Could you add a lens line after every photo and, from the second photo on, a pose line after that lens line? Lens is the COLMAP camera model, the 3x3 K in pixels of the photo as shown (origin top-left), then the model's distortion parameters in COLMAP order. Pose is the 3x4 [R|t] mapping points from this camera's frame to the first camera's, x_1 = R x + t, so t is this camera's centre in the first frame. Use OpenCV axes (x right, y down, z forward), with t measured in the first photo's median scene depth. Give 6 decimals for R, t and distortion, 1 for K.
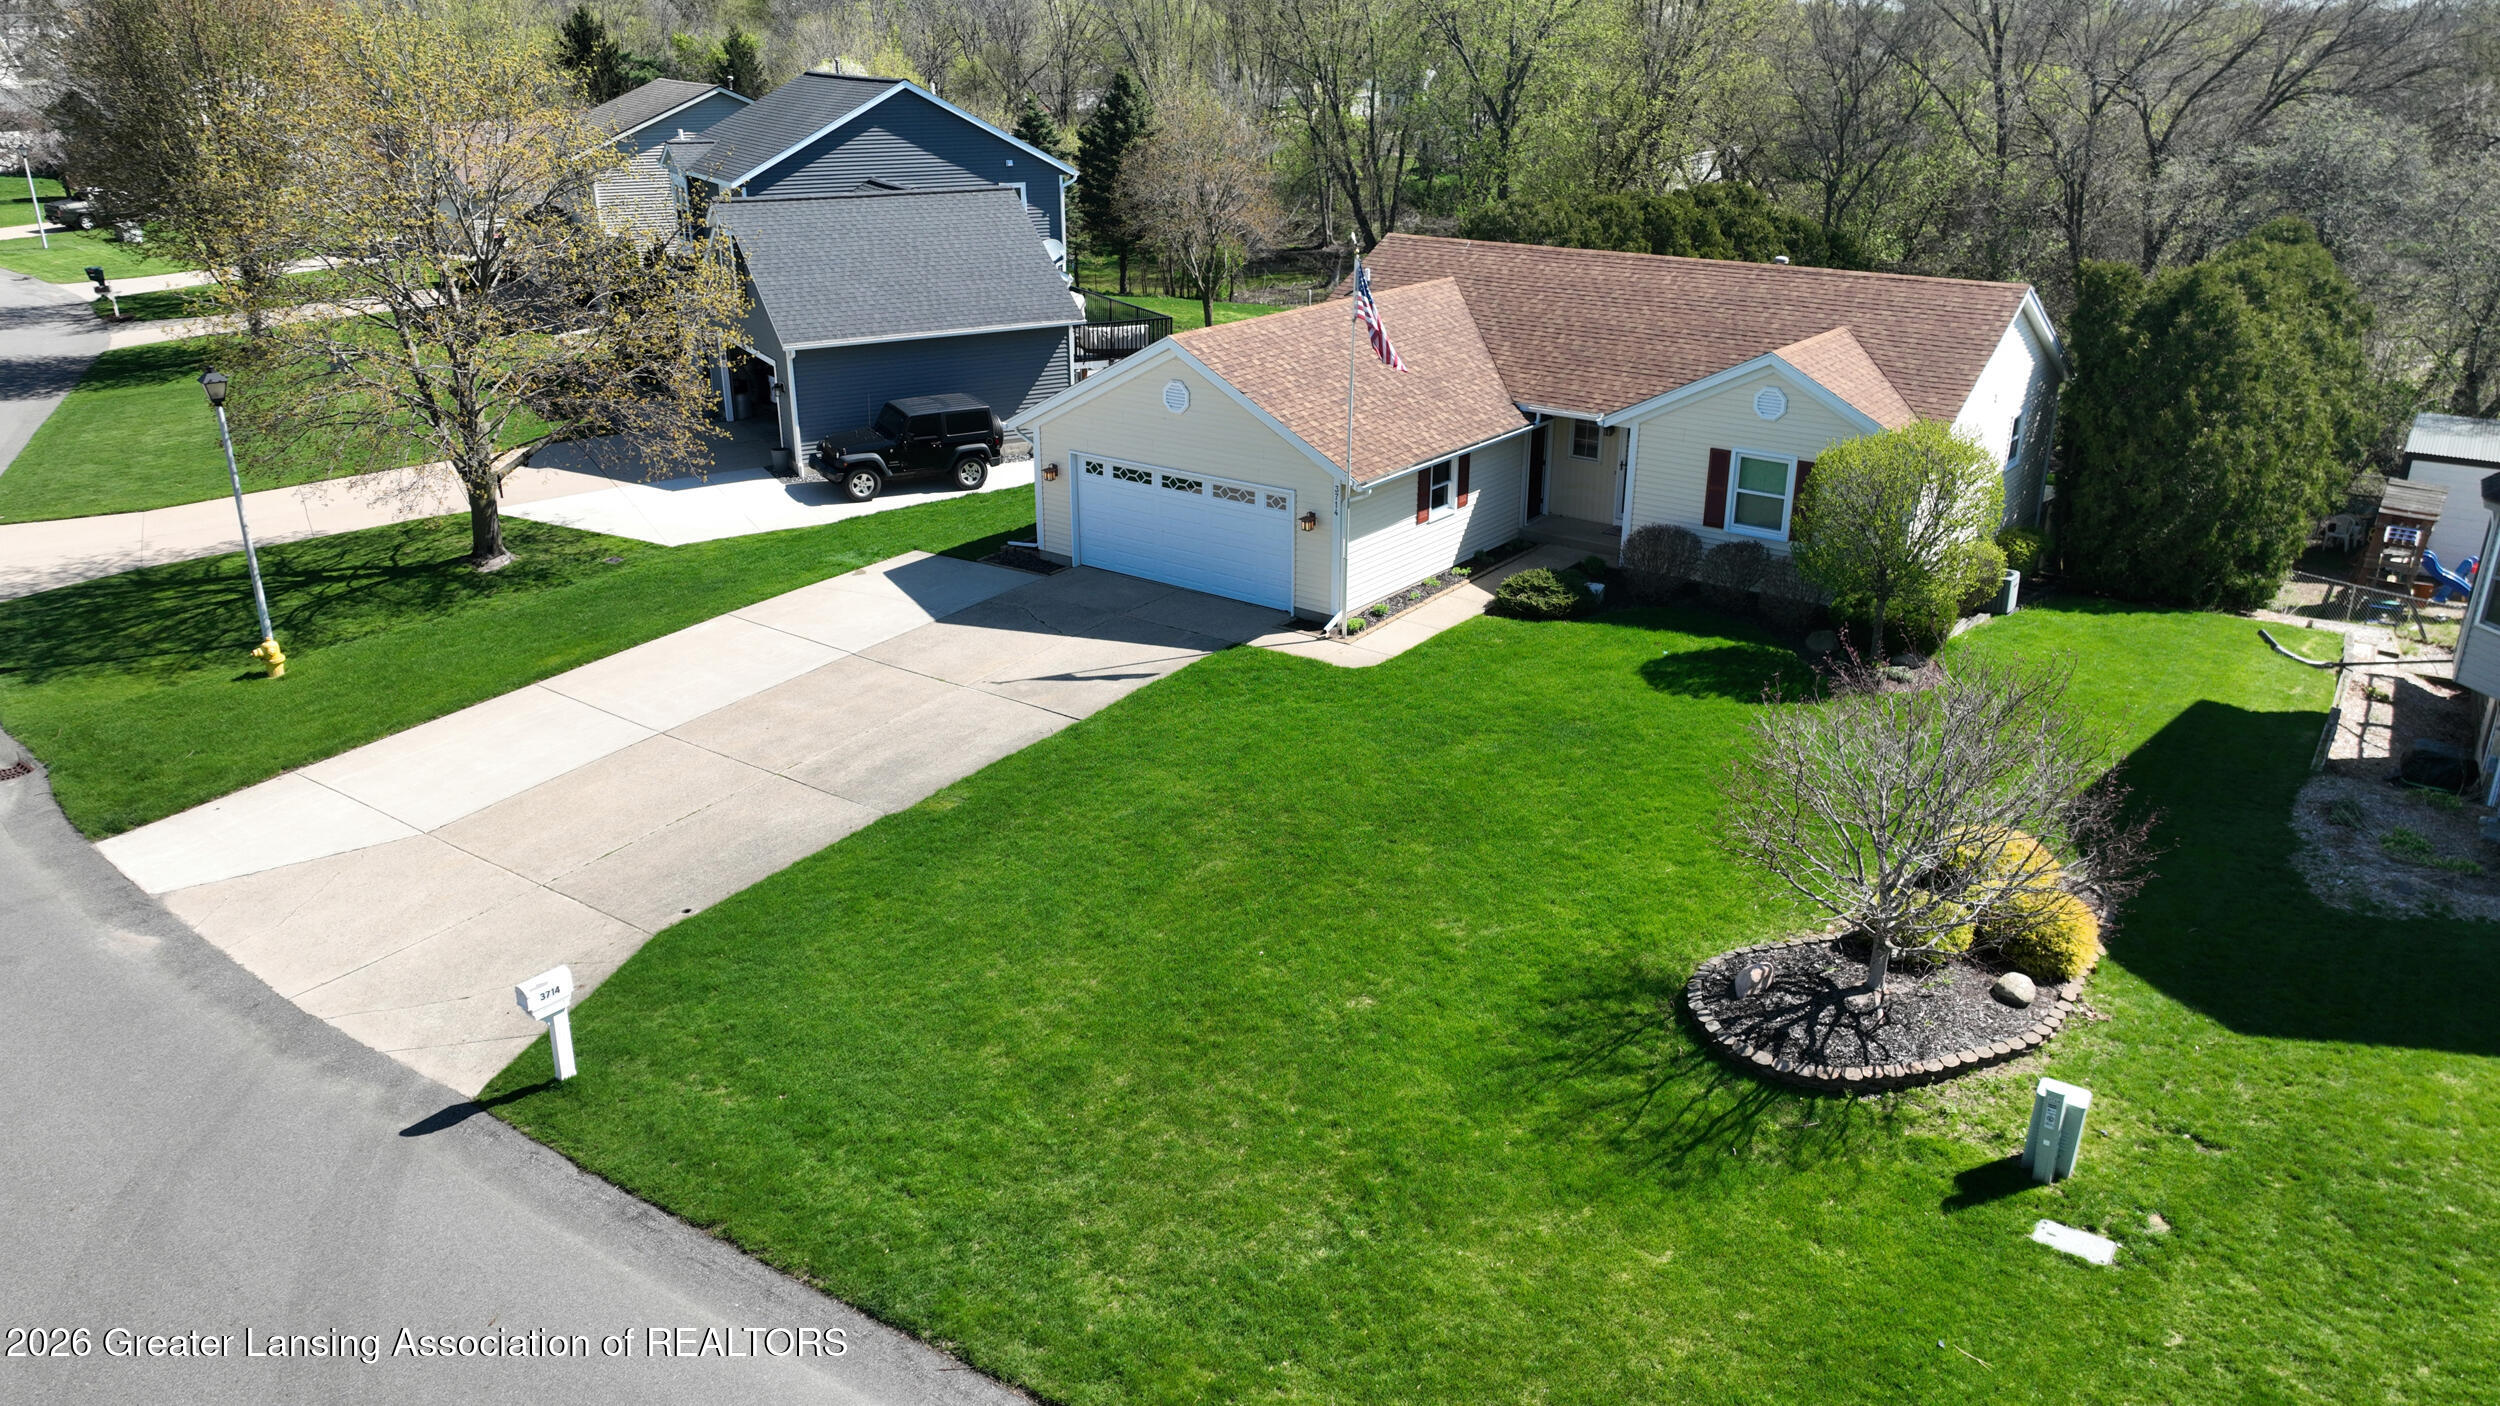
lens RADIAL K [[1765.6, 0, 1250.0], [0, 1765.6, 703.0], [0, 0, 1]] dist [-0.002210, -0.002025]
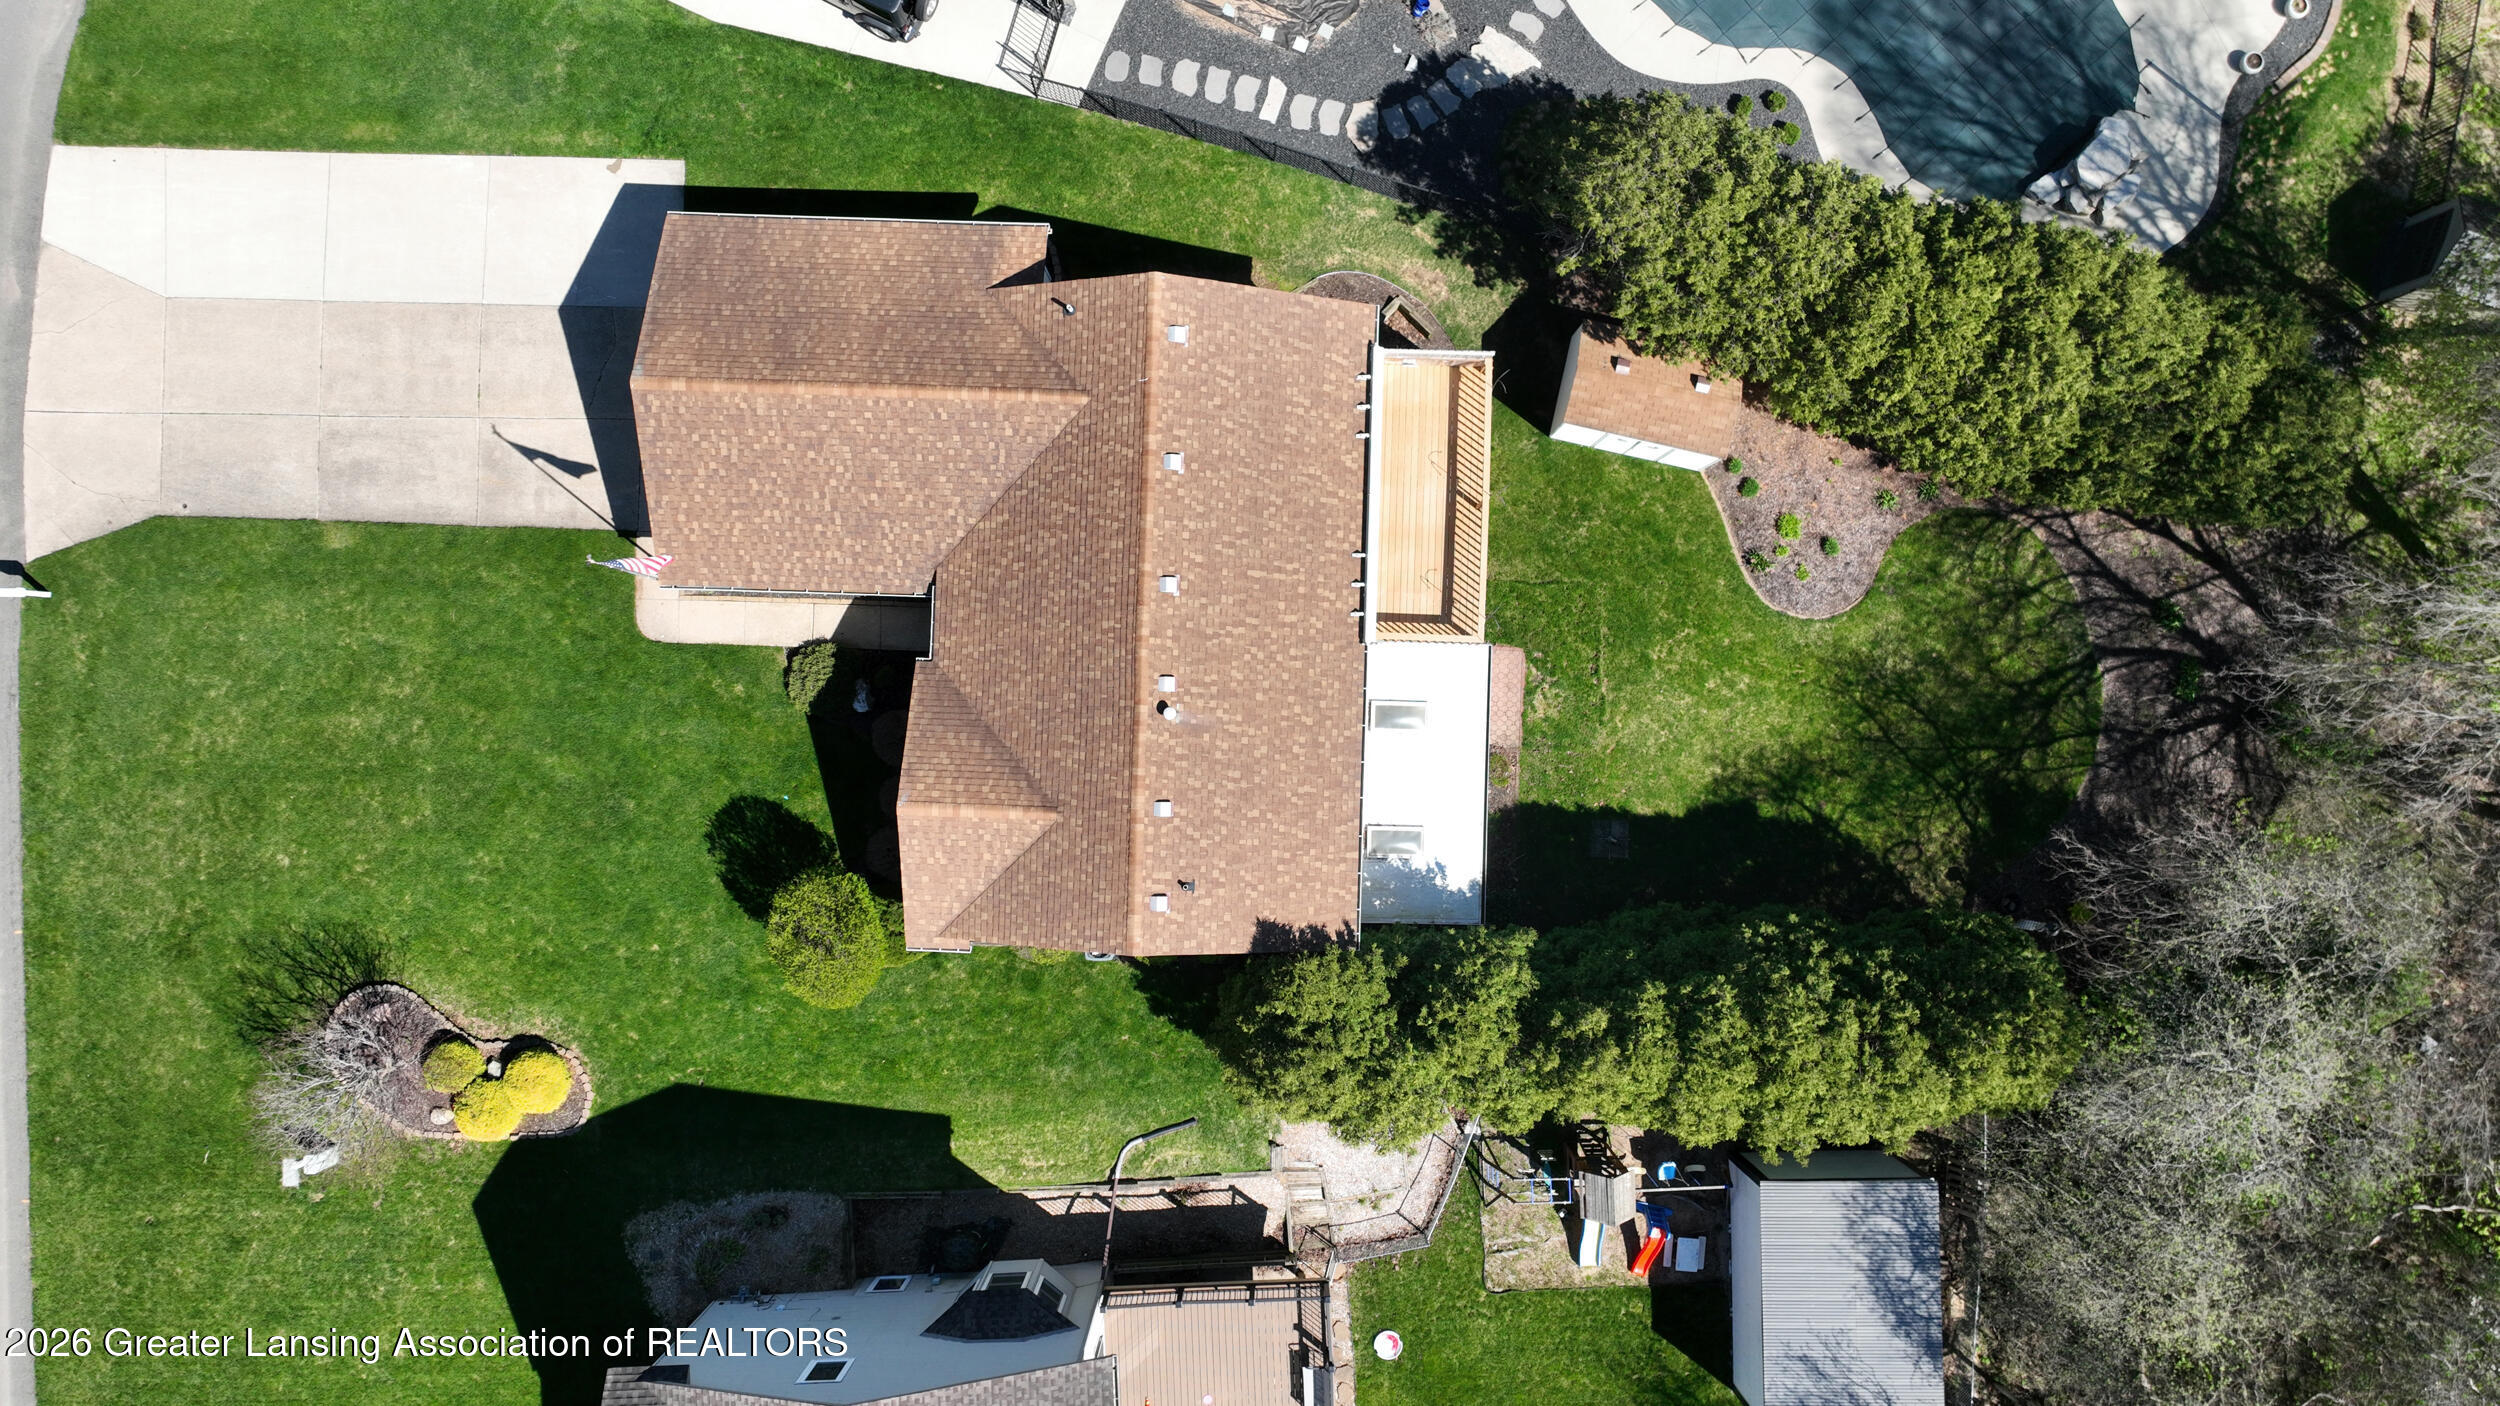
lens RADIAL K [[1756.5, 0, 1250.0], [0, 1756.5, 703.0], [0, 0, 1]] dist [0.000331, 0.000138]
pose [[0.577748, 0.816202, -0.004569, 0.377292], [-0.298734, 0.216661, 0.929417, -1.393647], [0.759582, -0.535604, 0.369002, 0.768589]]
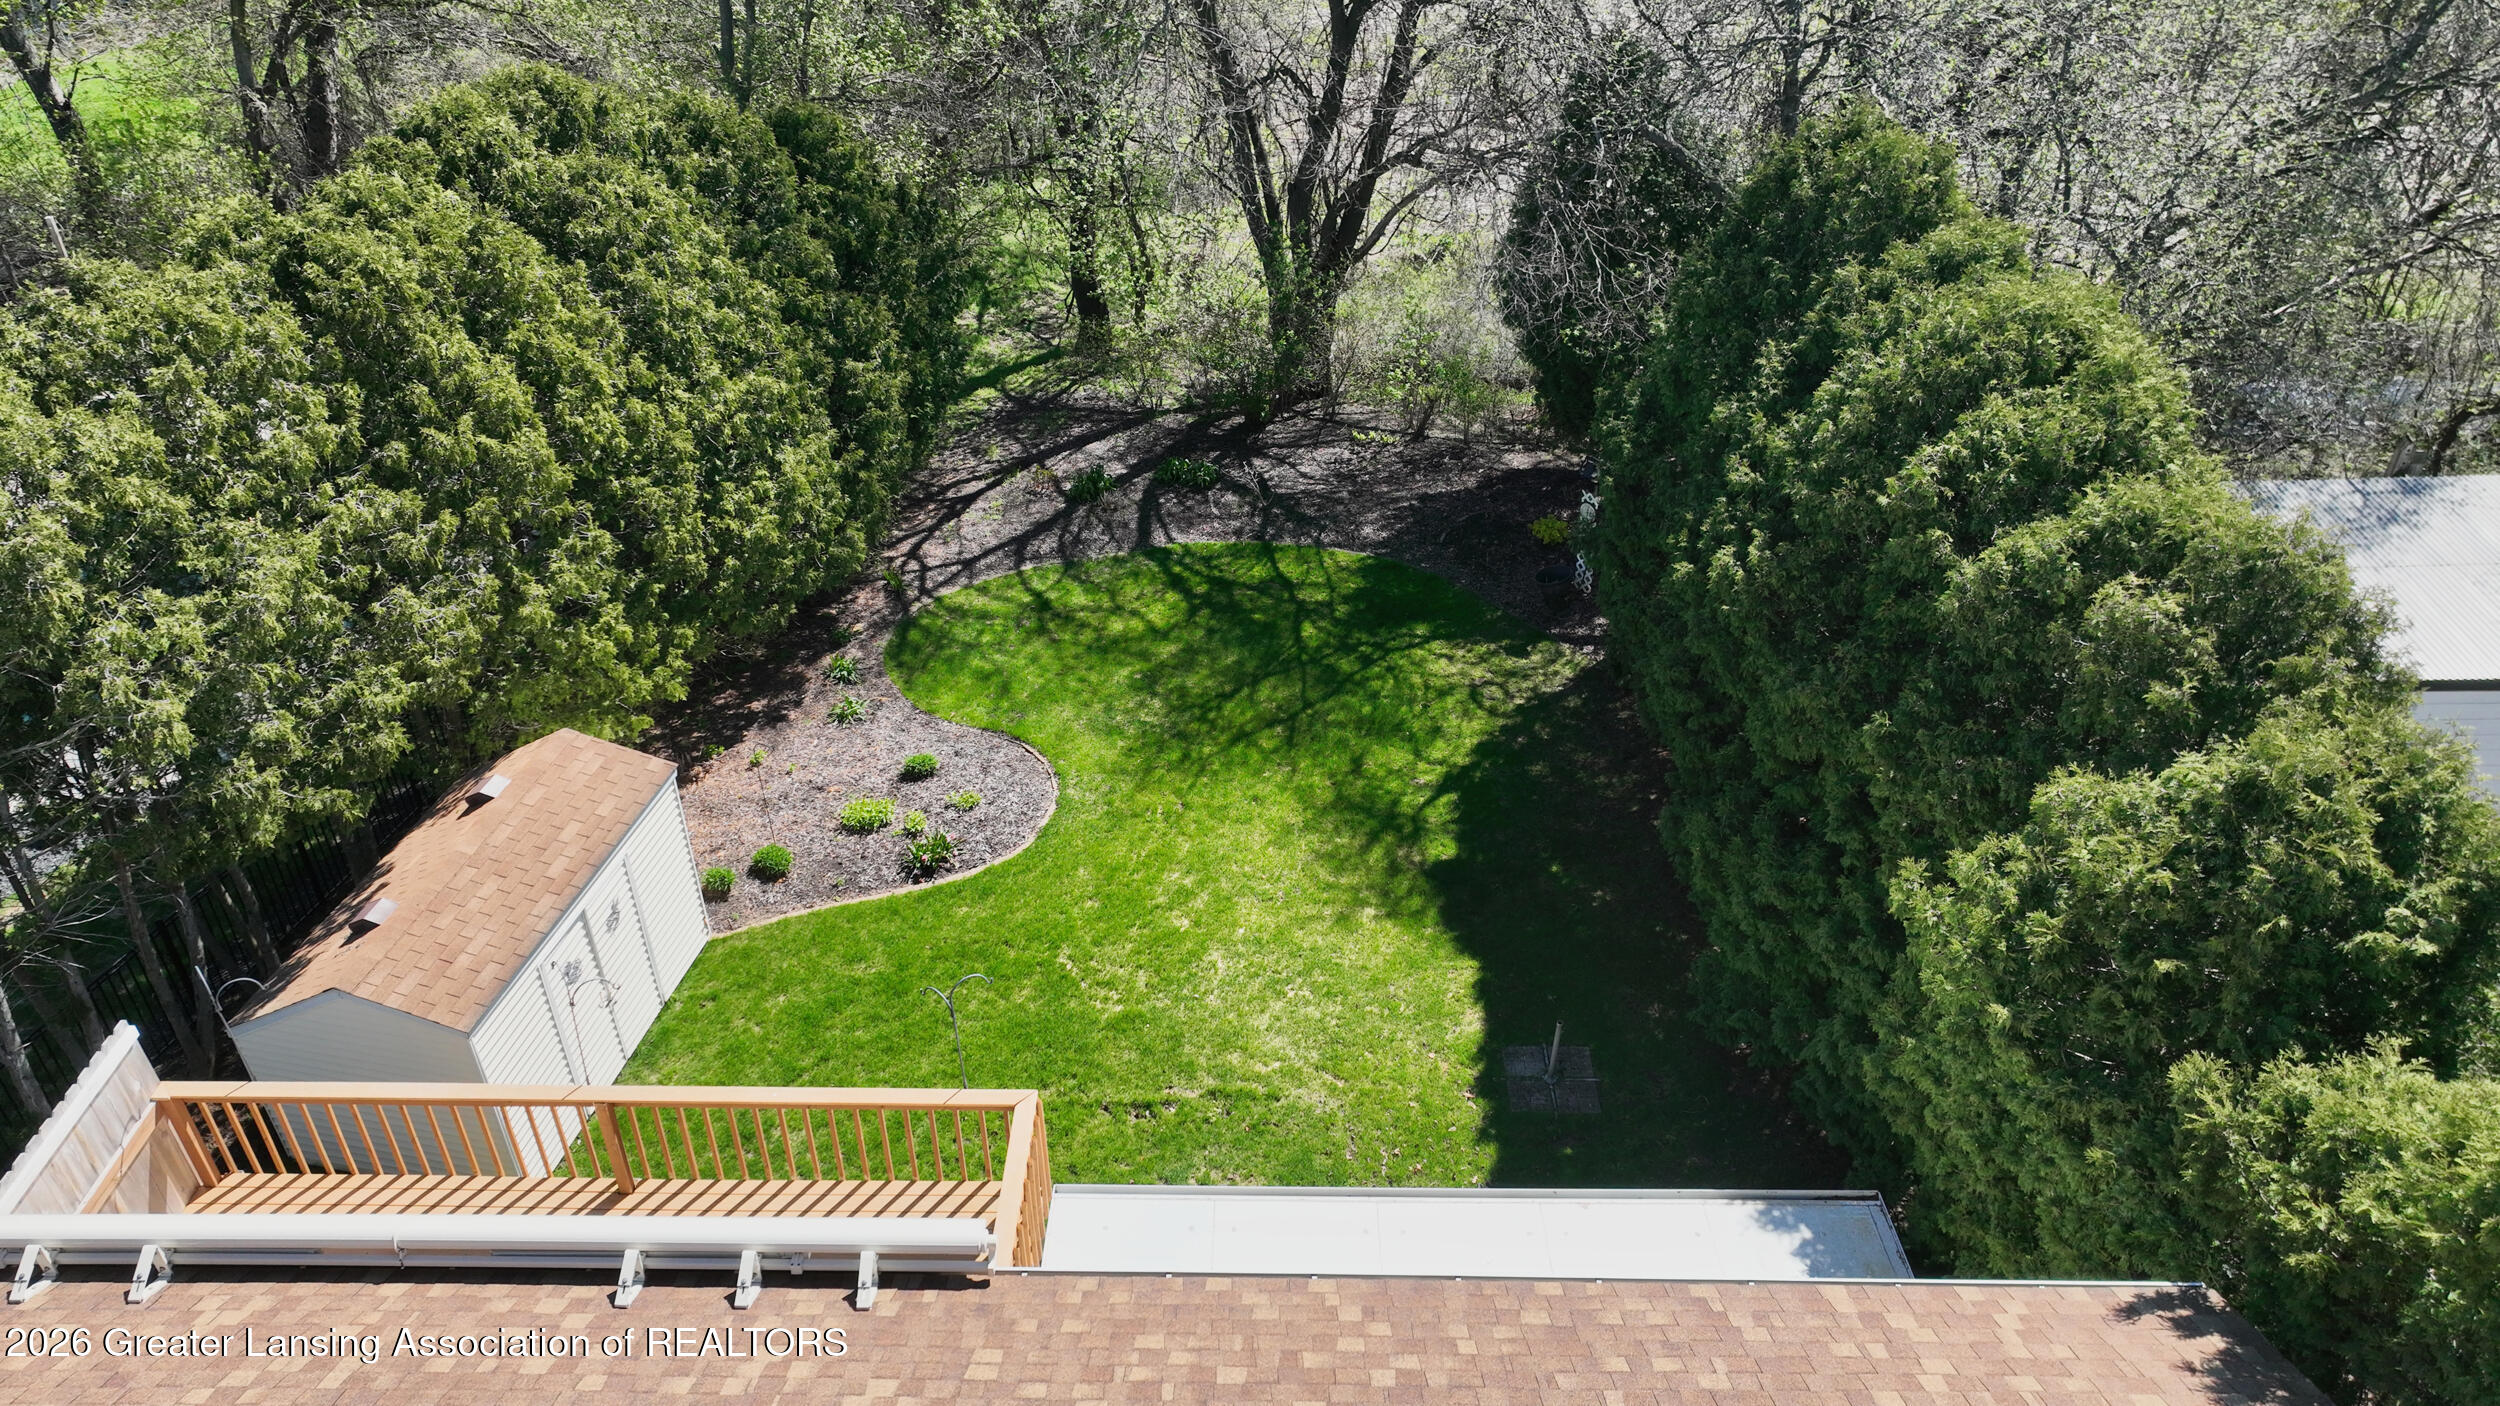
lens RADIAL K [[1756.7, 0, 1250.0], [0, 1756.7, 703.0], [0, 0, 1]] dist [0.000920, 0.002519]
pose [[0.807040, -0.342236, 0.481208, 0.305777], [0.216336, 0.929623, 0.298329, -0.448614], [-0.549441, -0.136661, 0.824281, 1.042303]]
